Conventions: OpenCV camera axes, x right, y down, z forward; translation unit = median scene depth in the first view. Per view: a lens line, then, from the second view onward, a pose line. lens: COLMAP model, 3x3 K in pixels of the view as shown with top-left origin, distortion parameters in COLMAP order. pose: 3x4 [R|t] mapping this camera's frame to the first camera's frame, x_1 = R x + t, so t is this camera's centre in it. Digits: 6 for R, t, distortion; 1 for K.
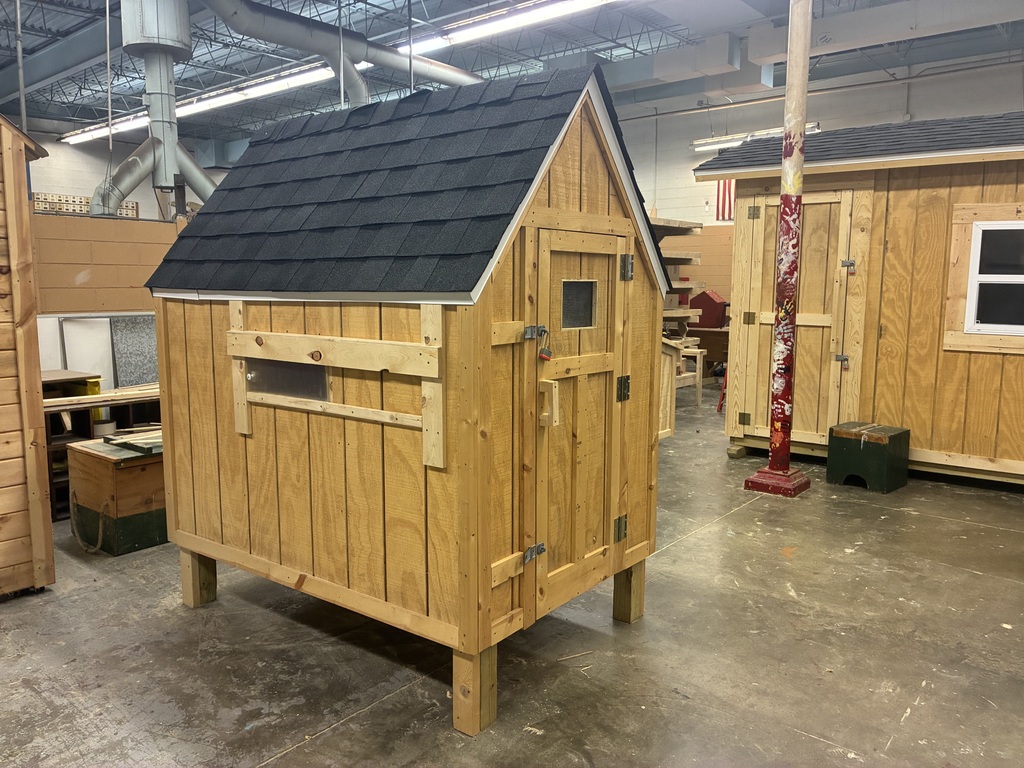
lens RADIAL K [[774.4, 0, 512.6], [0, 774.4, 382.0], [0, 0, 1]] dist [0.028512, -0.046108]
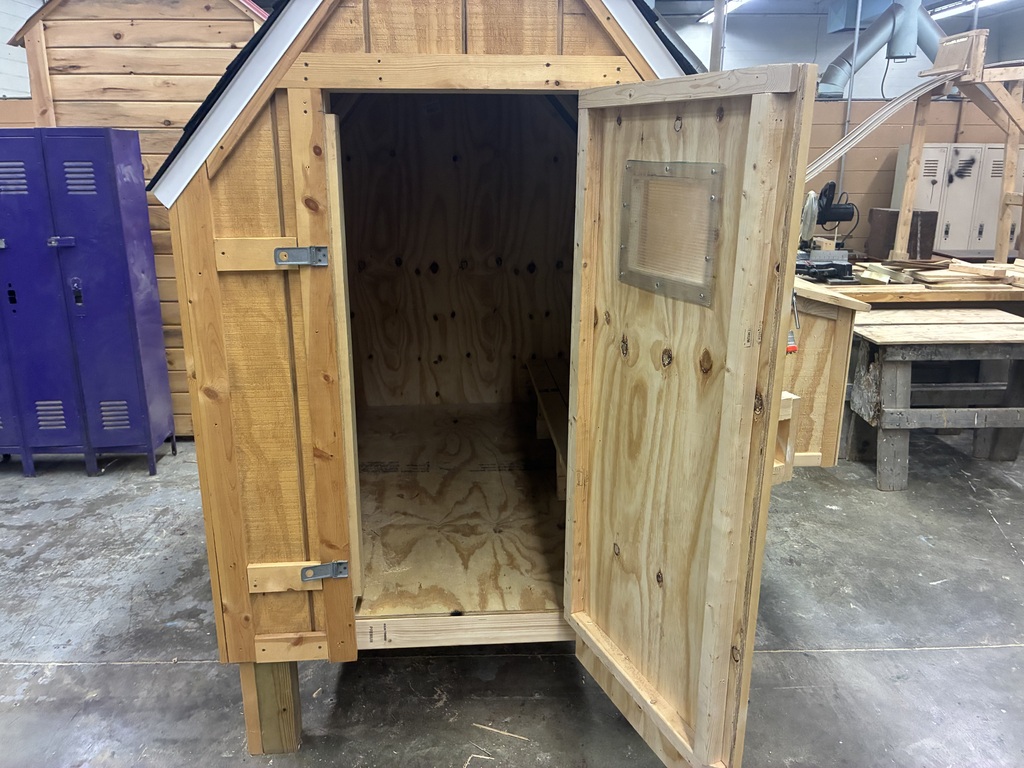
lens RADIAL K [[774.4, 0, 507.8], [0, 774.4, 376.2], [0, 0, 1]] dist [0.028512, -0.046108]
pose [[0.658165, 0.199450, -0.725974, 0.570083], [-0.094053, 0.978499, 0.183559, -0.091580], [0.746976, -0.052532, 0.662773, 0.616380]]
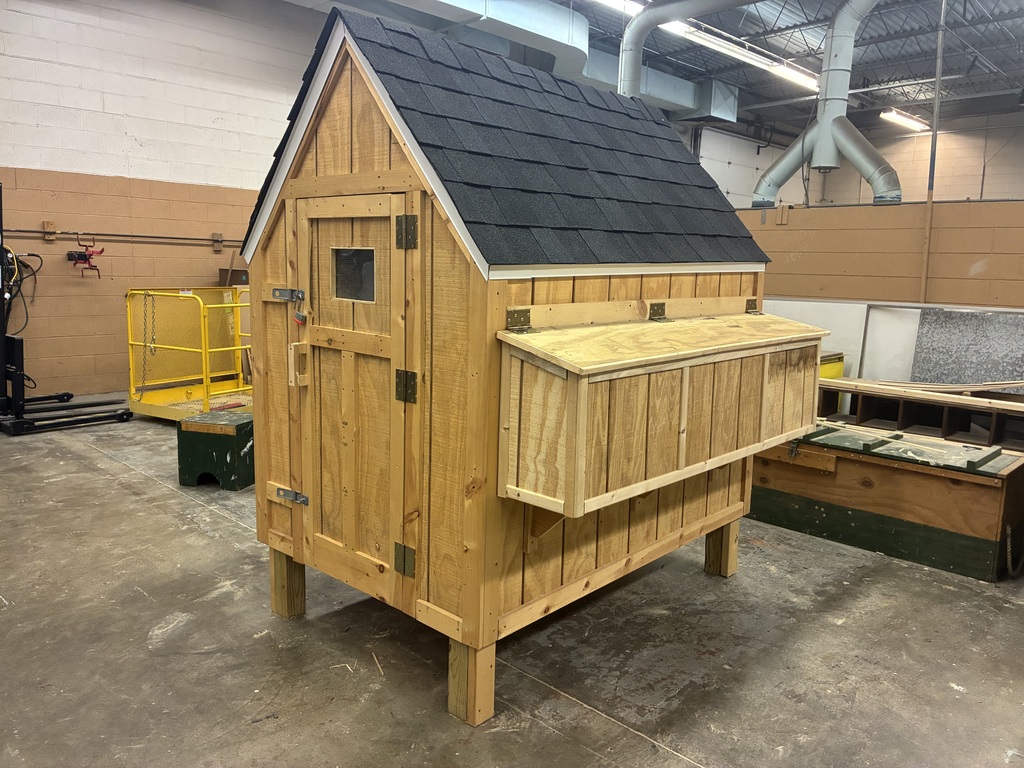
lens RADIAL K [[774.4, 0, 521.7], [0, 774.4, 382.8], [0, 0, 1]] dist [0.028512, -0.046108]
pose [[-0.080304, 0.145327, -0.986119, 1.000217], [-0.151833, 0.975986, 0.156199, -0.149089], [0.985139, 0.162268, -0.056311, 1.271188]]
